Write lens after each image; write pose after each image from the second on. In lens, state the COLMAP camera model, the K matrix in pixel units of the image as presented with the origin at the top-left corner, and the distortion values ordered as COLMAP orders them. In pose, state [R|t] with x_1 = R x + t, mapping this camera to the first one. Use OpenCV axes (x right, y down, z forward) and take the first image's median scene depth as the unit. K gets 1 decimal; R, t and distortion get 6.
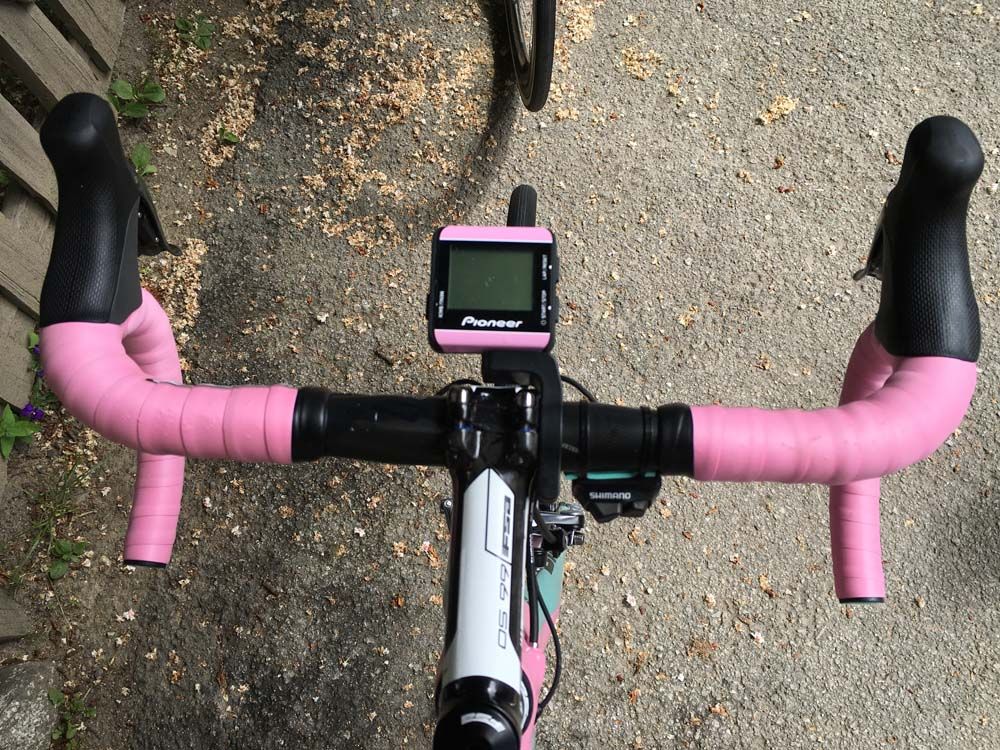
lens RADIAL K [[867.0, 0, 502.3], [0, 867.0, 373.4], [0, 0, 1]] dist [0.080999, -0.130347]
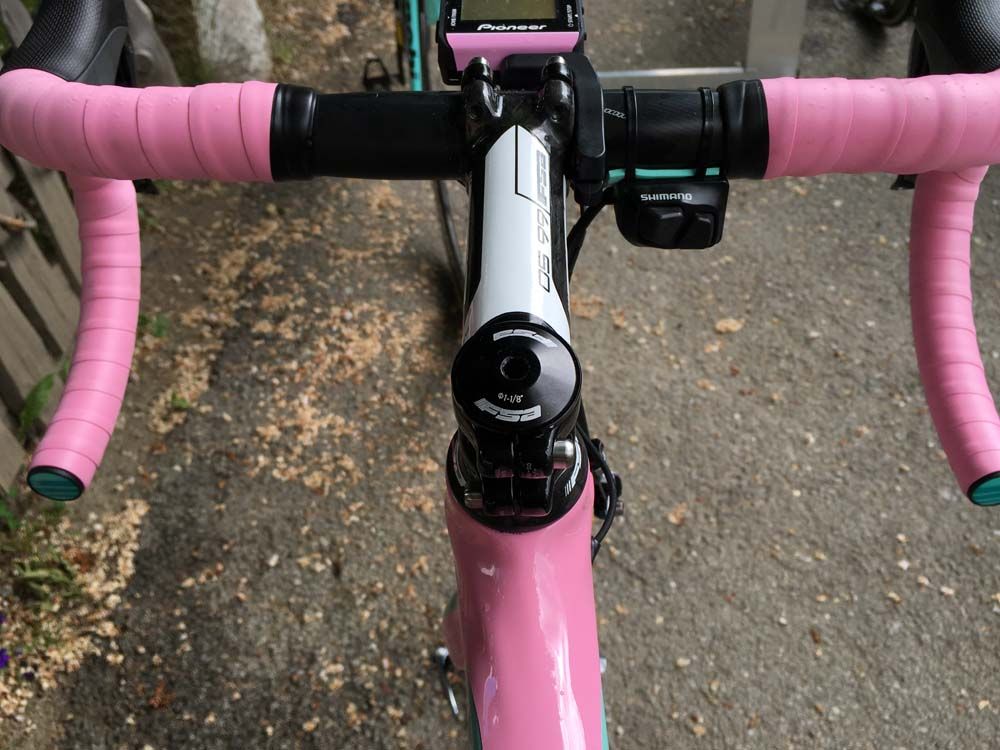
lens RADIAL K [[867.0, 0, 494.3], [0, 867.0, 373.2], [0, 0, 1]] dist [0.080999, -0.130347]
pose [[0.994752, -0.073656, 0.071020, -0.031912], [0.097360, 0.894851, -0.435618, 0.171023], [-0.031466, 0.440246, 0.897326, 0.103677]]
